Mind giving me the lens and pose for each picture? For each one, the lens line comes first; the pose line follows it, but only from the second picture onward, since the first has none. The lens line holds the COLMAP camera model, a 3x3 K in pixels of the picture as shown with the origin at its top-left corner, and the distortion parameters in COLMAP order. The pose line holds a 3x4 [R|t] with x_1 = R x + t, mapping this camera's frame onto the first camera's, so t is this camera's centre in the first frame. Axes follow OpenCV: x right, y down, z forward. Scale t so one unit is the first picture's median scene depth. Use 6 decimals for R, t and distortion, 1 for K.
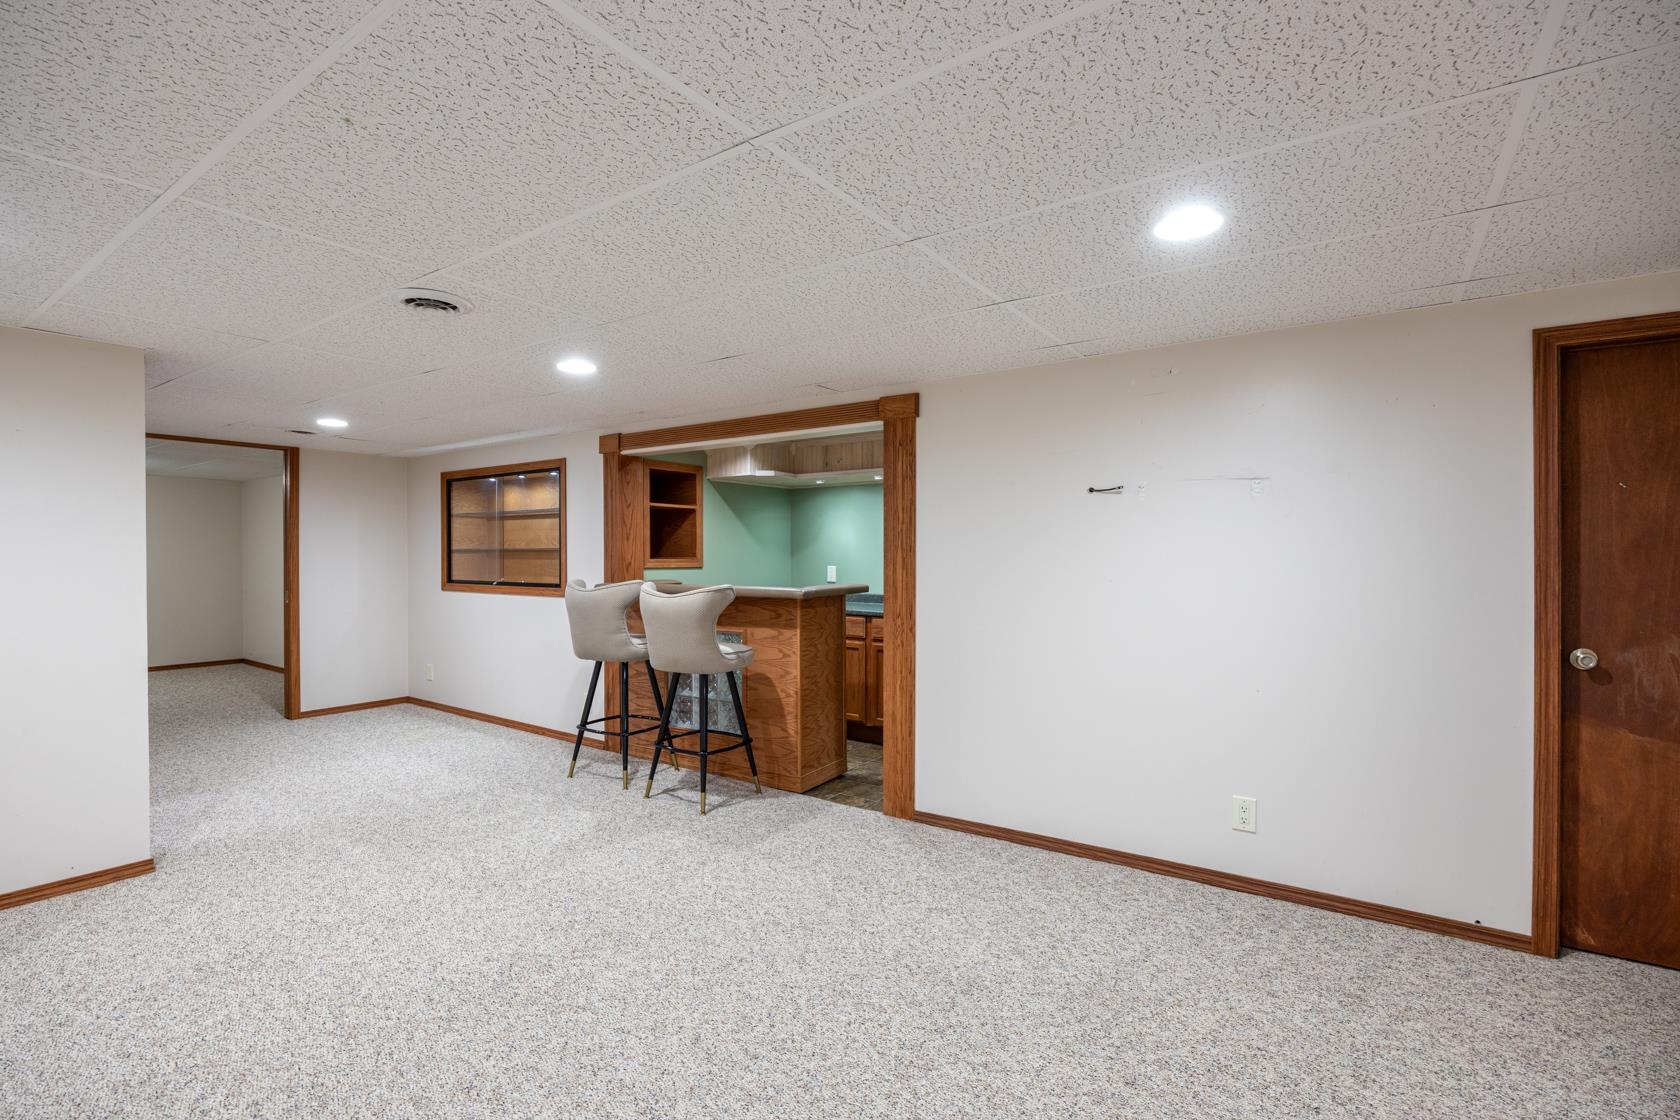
lens RADIAL K [[766.4, 0, 840.0], [0, 766.4, 560.0], [0, 0, 1]] dist [-0.019995, 0.000028]
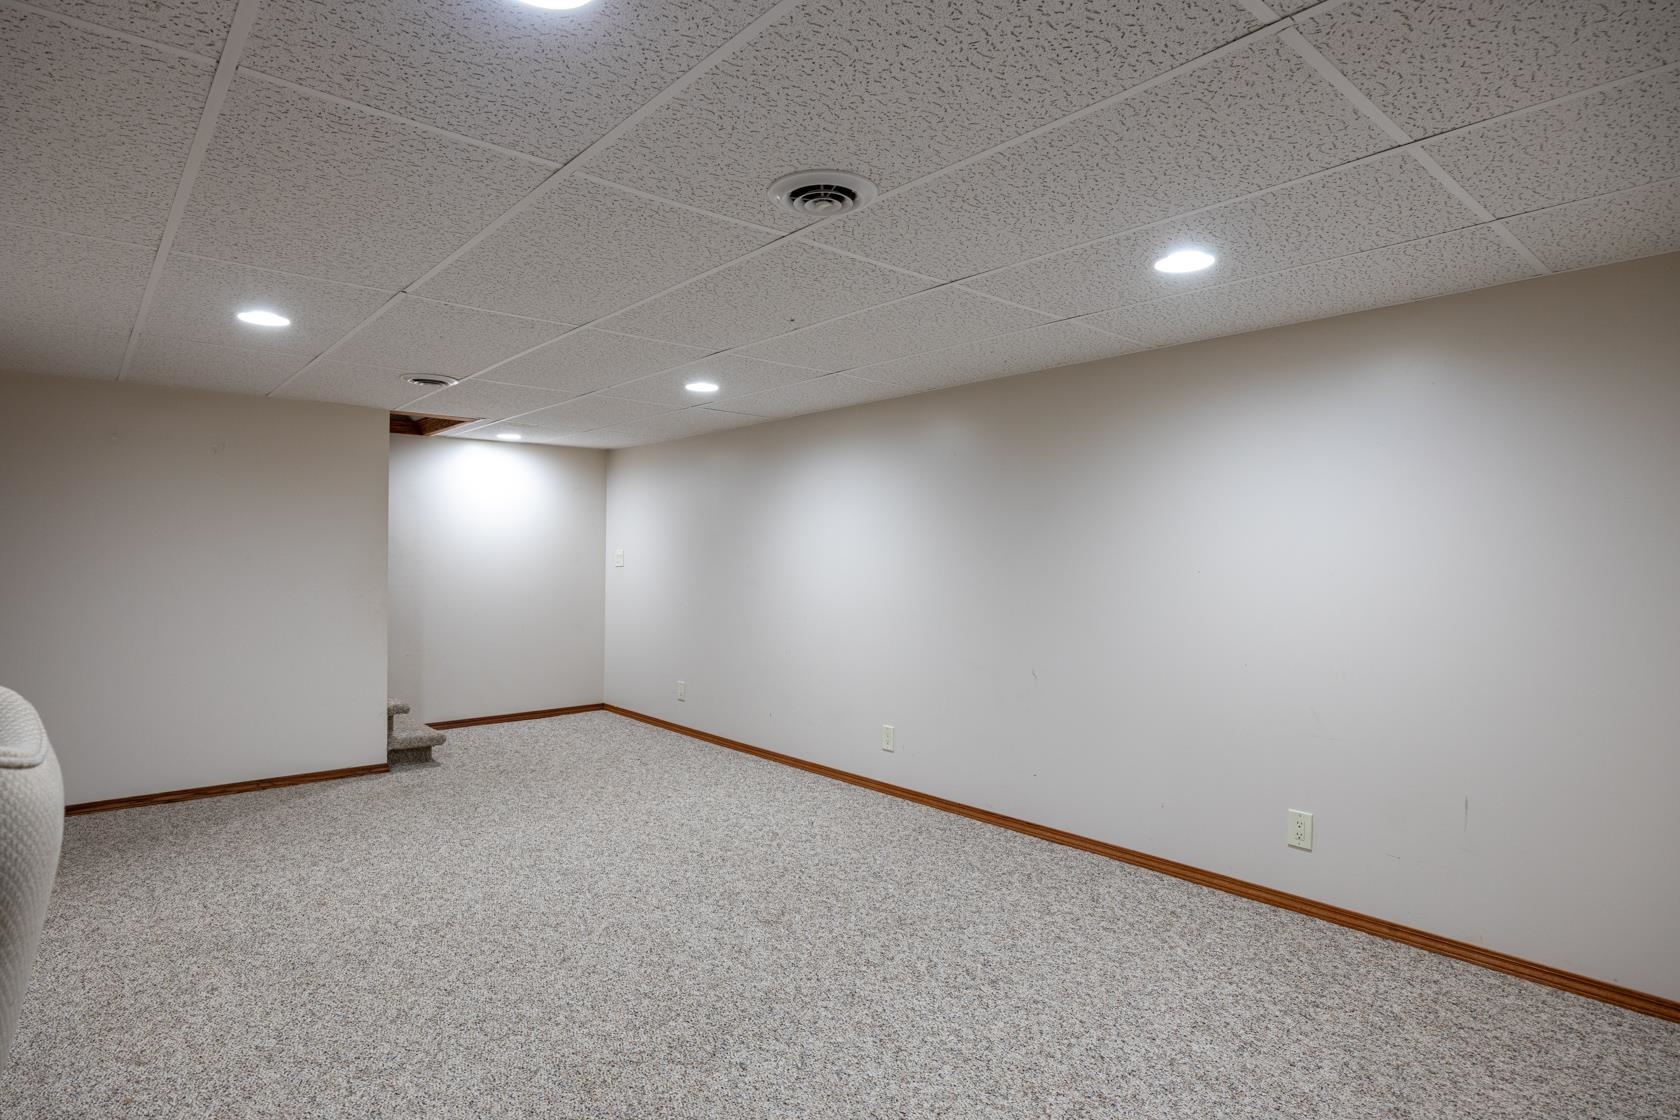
lens RADIAL K [[902.9, 0, 831.0], [0, 902.9, 556.0], [0, 0, 1]] dist [0.002562, 0.000617]
pose [[-0.966059, -0.001468, 0.258319, -0.506984], [-0.000500, 0.999993, 0.003812, -0.002159], [-0.258323, 0.003554, -0.966052, 1.196853]]
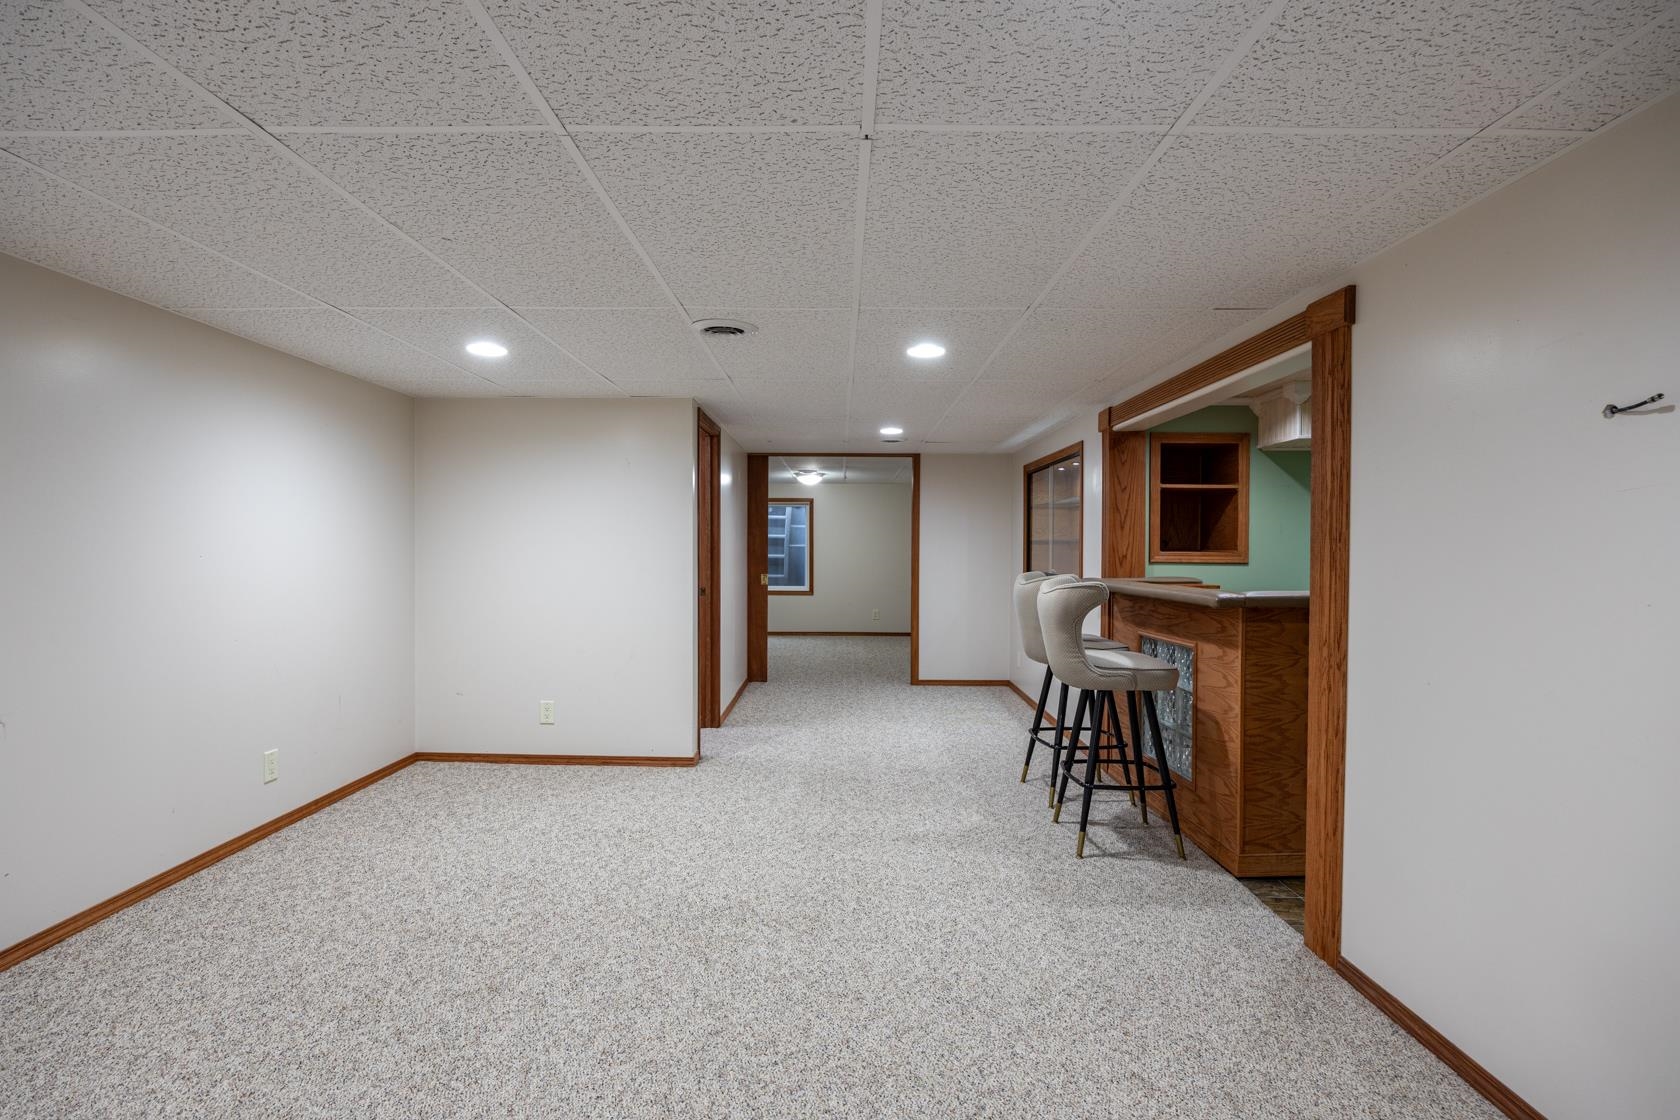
lens RADIAL K [[822.4, 0, 837.0], [0, 822.4, 556.3], [0, 0, 1]] dist [-0.029140, 0.010132]
pose [[0.564106, 0.015815, -0.825551, 0.405824], [-0.013946, 0.999856, 0.009625, 0.000306], [0.825585, 0.006084, 0.564245, 0.280927]]
